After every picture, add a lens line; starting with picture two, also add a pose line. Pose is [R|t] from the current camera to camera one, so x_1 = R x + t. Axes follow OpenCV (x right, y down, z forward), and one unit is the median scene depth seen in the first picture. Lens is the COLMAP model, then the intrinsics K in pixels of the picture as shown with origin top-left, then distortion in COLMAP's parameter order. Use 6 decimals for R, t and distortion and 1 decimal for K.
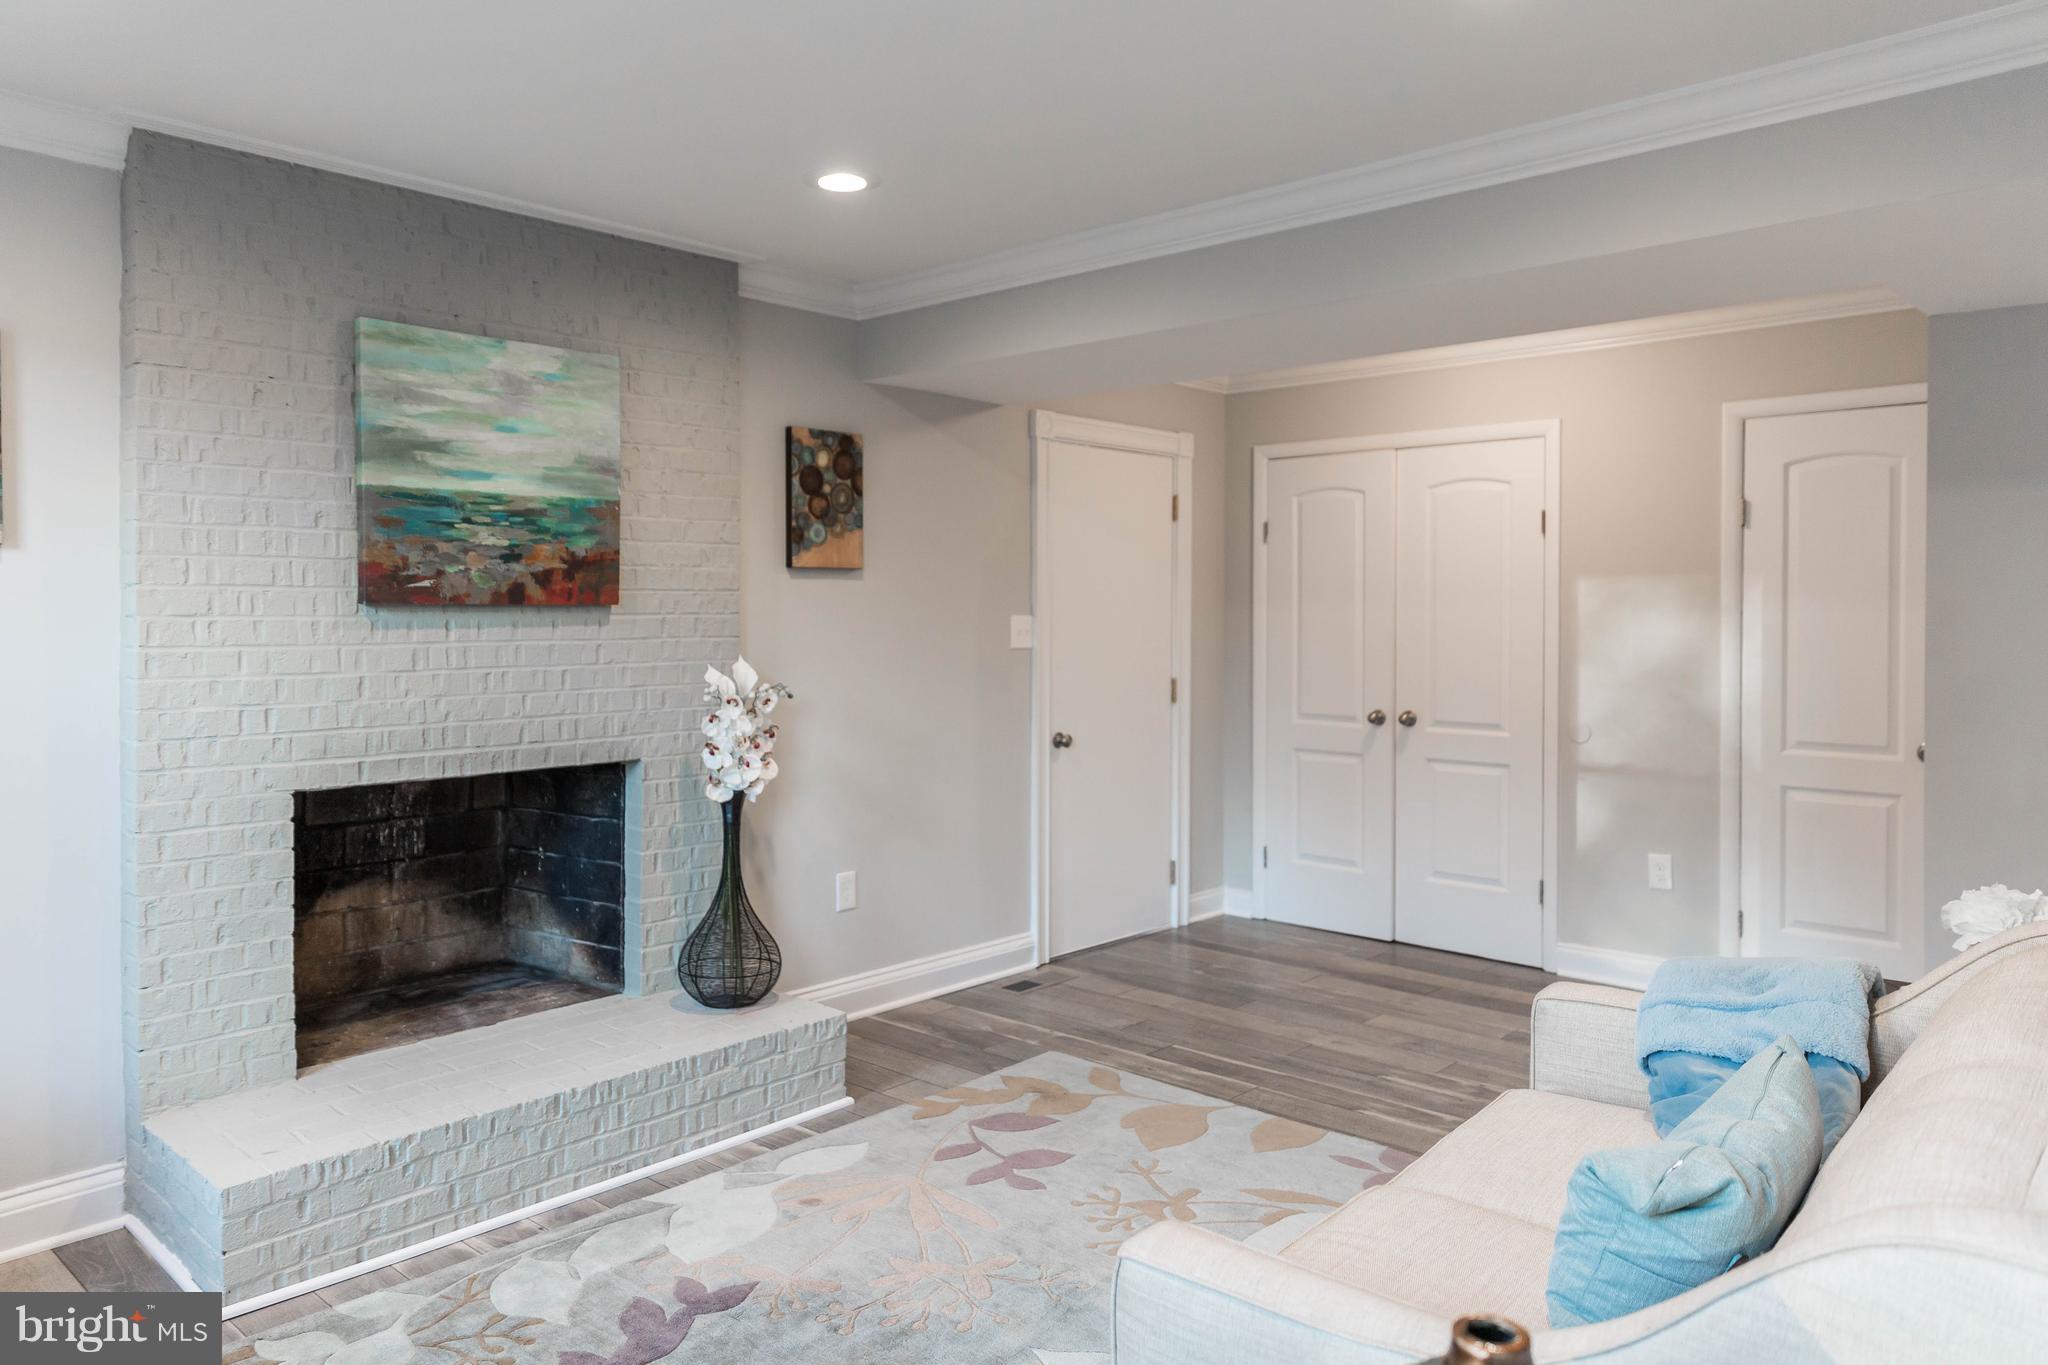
lens RADIAL K [[1385.9, 0, 1023.7], [0, 1385.9, 629.5], [0, 0, 1]] dist [0.011803, -0.001082]
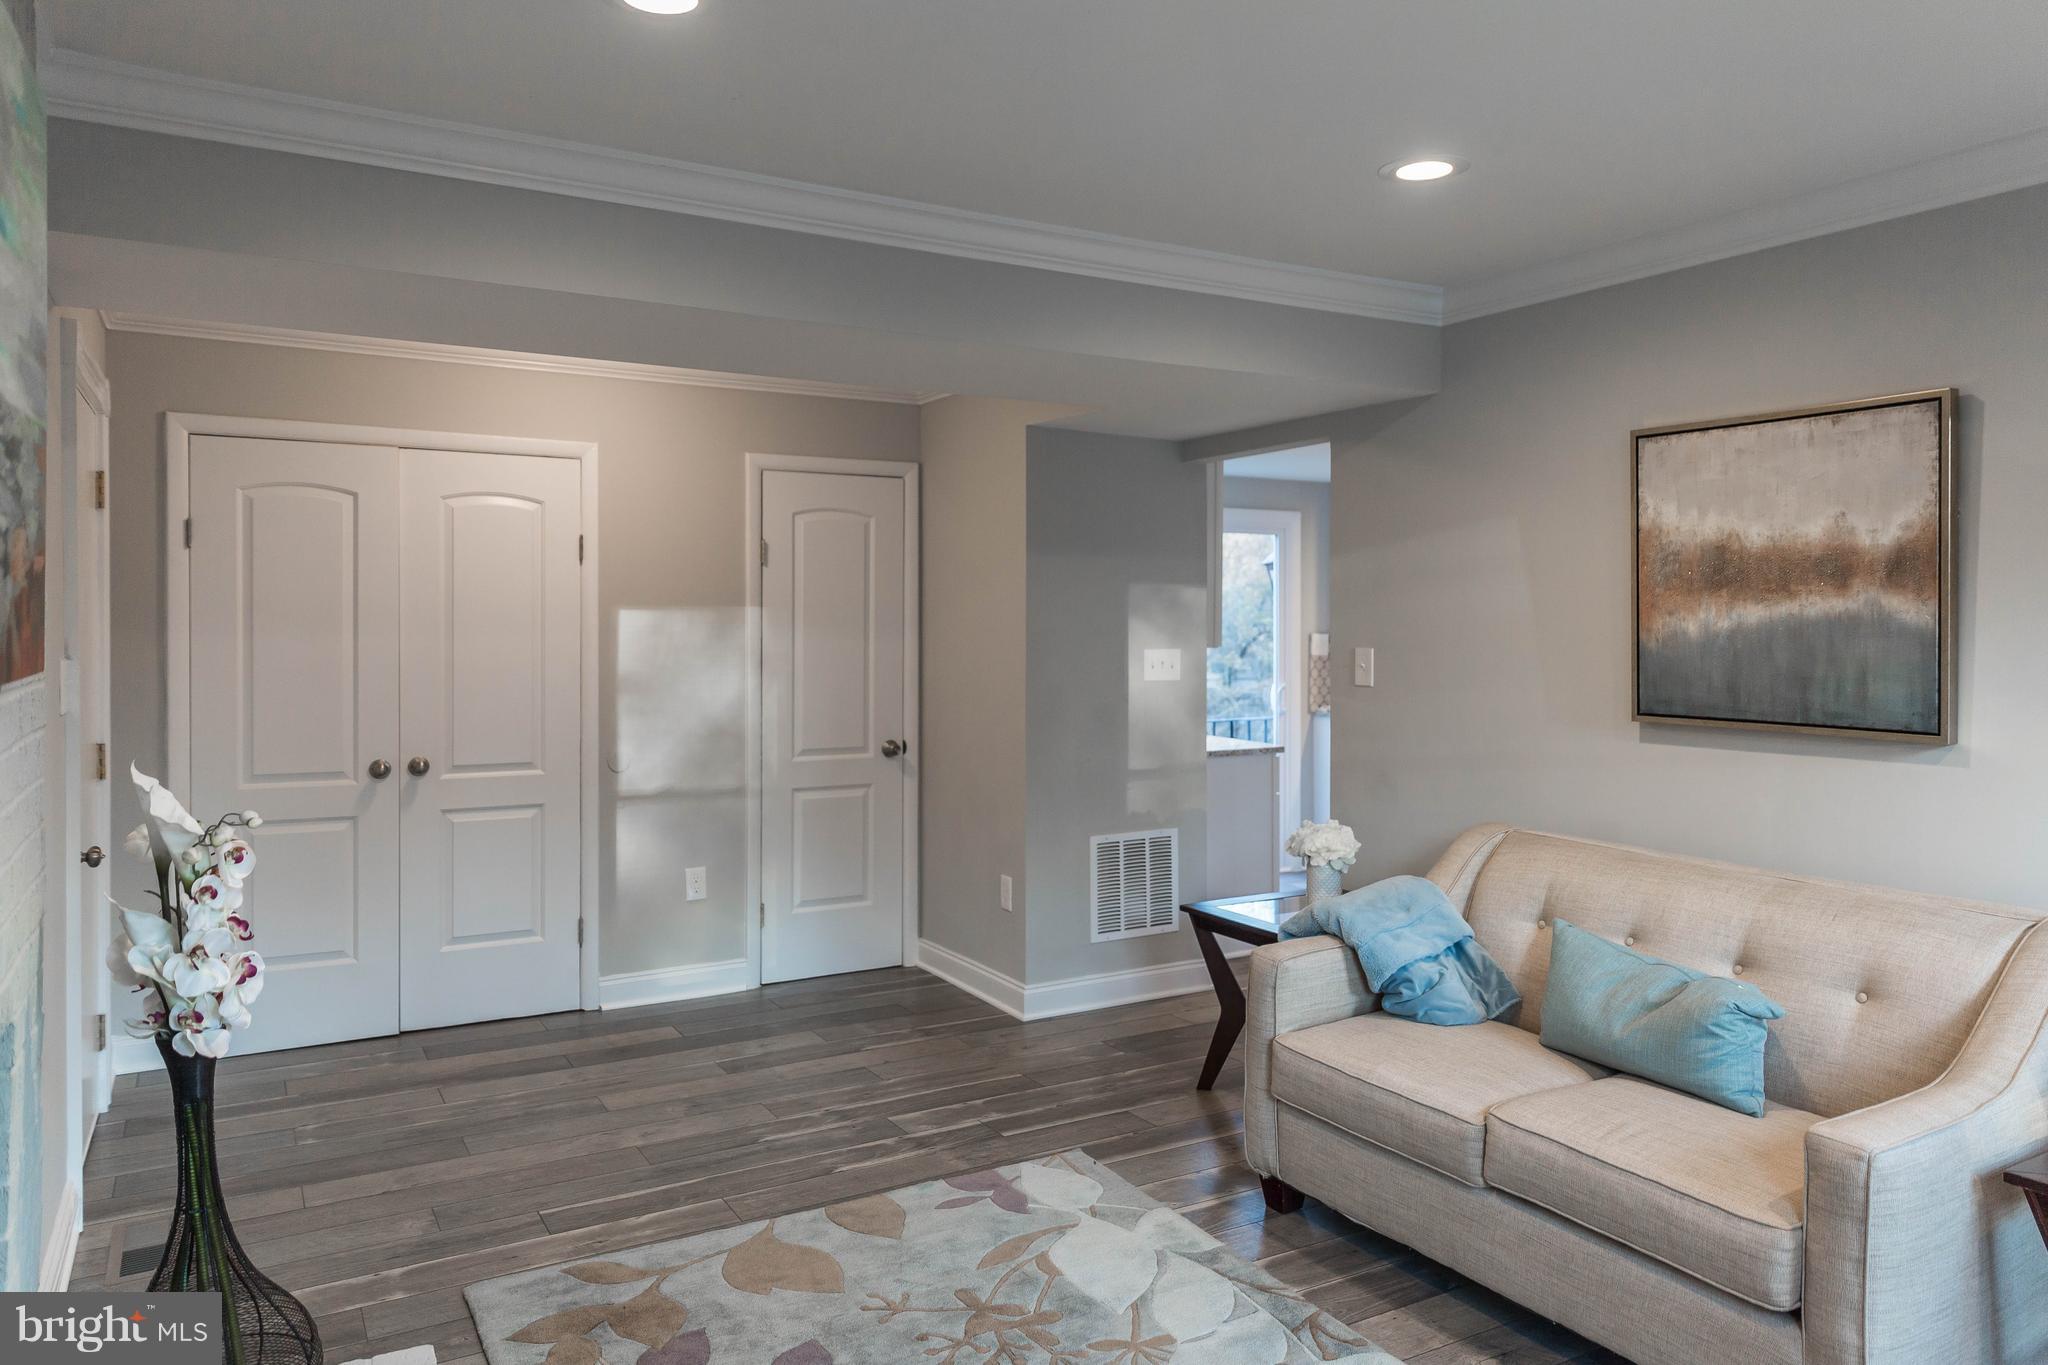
lens RADIAL K [[1372.7, 0, 1028.3], [0, 1372.7, 641.4], [0, 0, 1]] dist [0.010526, -0.001106]
pose [[0.300867, -0.015983, 0.953532, -0.516049], [0.006248, 0.999871, 0.014788, -0.028540], [-0.953646, 0.001509, 0.300928, 0.484421]]
